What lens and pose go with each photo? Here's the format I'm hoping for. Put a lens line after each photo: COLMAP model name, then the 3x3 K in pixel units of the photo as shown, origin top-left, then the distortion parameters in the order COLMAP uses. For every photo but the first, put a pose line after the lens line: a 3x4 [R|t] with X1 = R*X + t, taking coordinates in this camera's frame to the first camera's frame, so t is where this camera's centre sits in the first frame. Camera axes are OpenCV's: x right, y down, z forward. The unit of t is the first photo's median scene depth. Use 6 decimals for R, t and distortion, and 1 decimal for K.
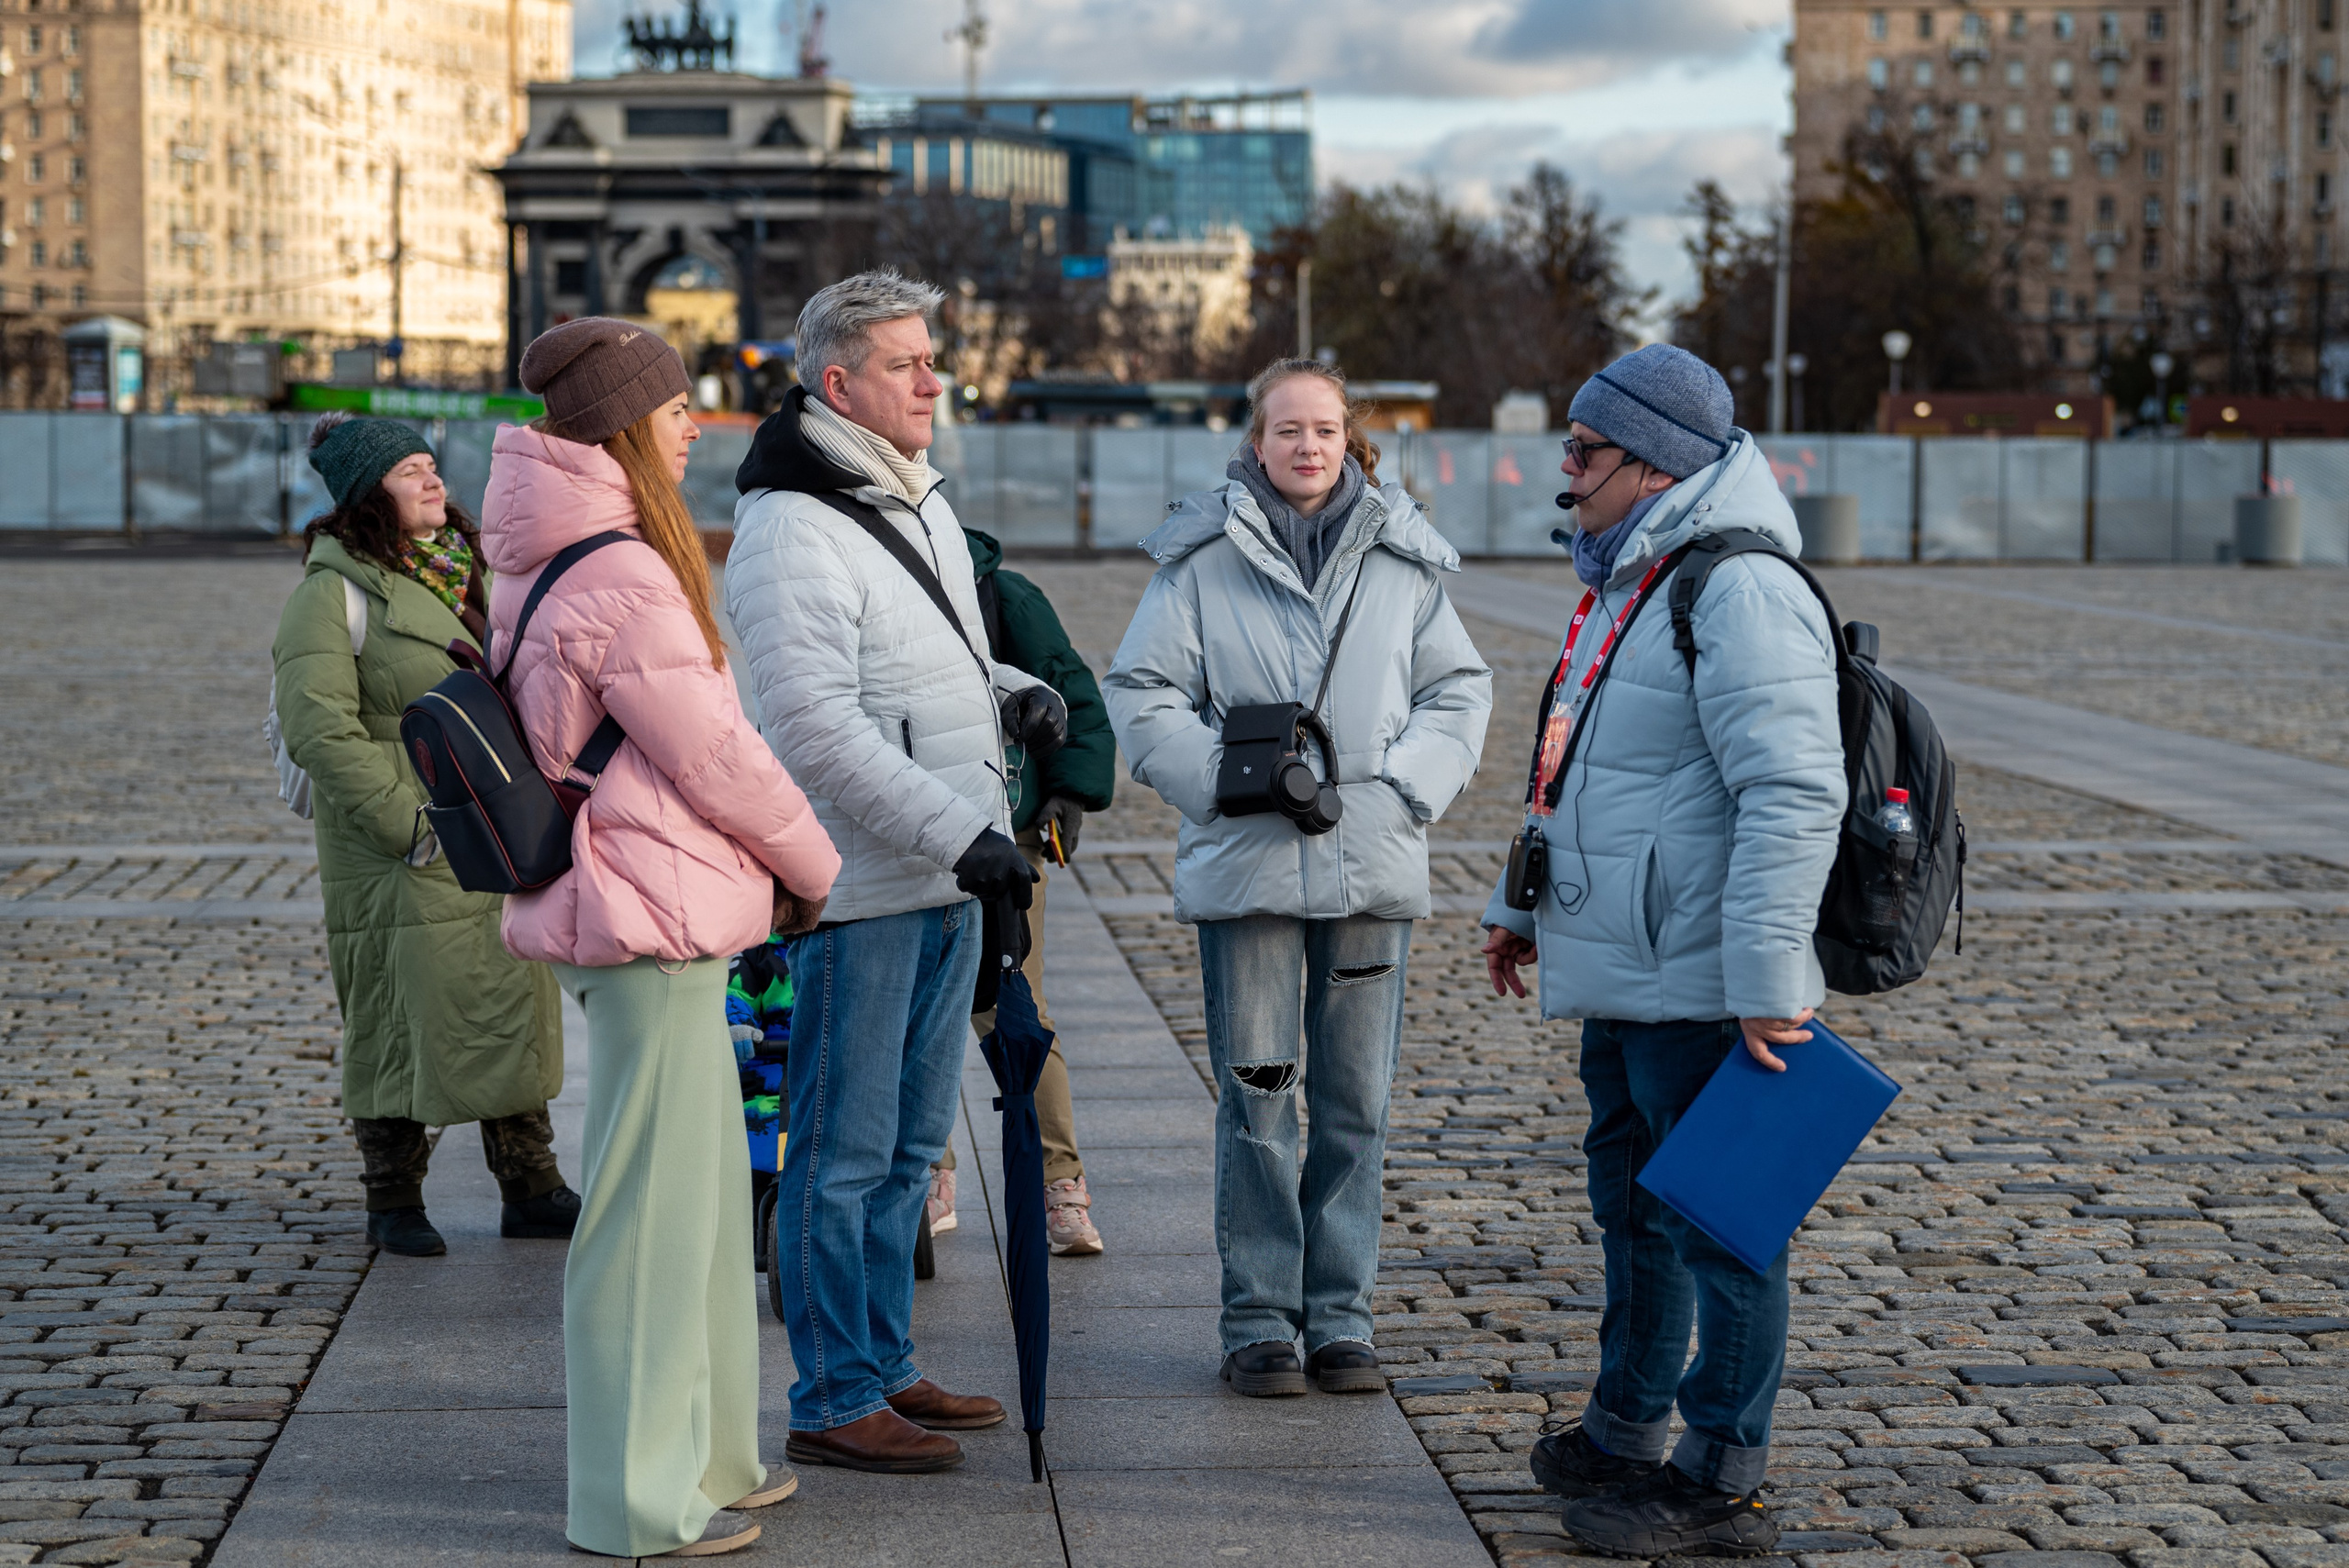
lens RADIAL K [[4458.6, 0, 1173.8], [0, 4458.6, 785.8], [0, 0, 1]] dist [-0.394838, 0.000000]
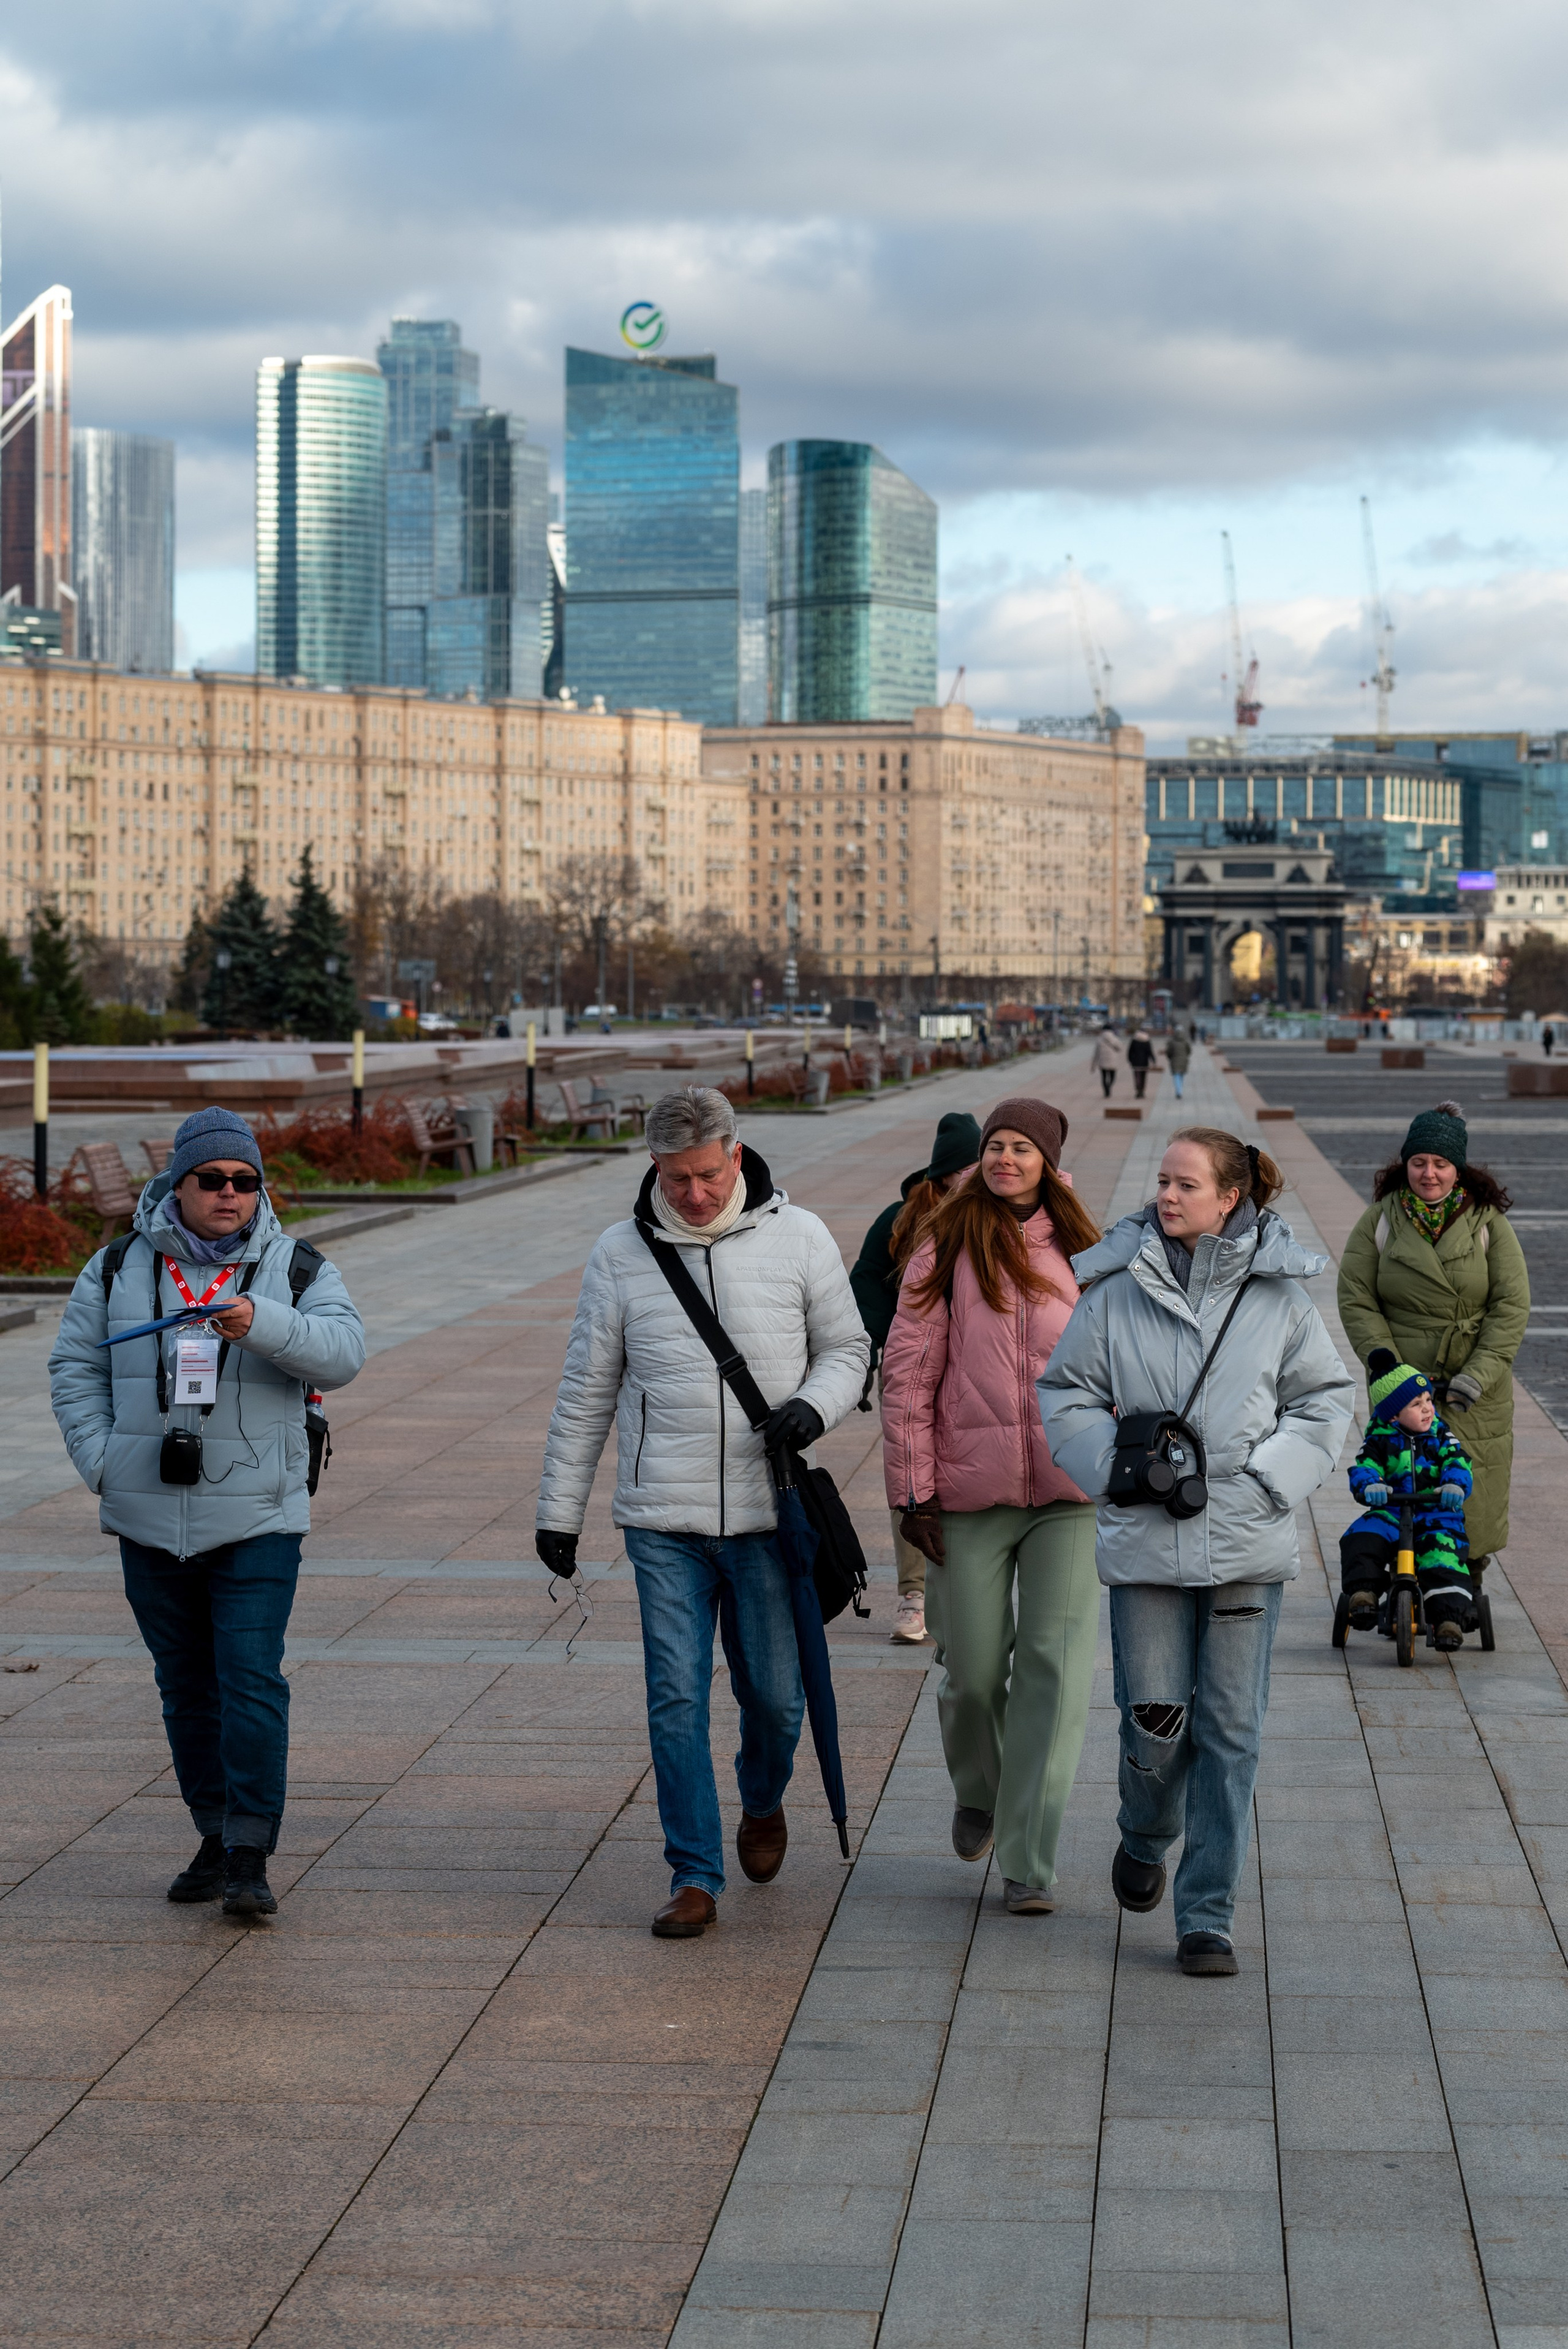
lens RADIAL K [[4540.2, 0, 784.9], [0, 4540.2, 1173.5], [0, 0, 1]] dist [0.037569, 0.000000]
pose [[0.984755, -0.000866, -0.173944, 0.037077], [-0.007006, 0.998979, -0.044639, 0.073927], [0.173805, 0.045177, 0.983743, -0.940733]]
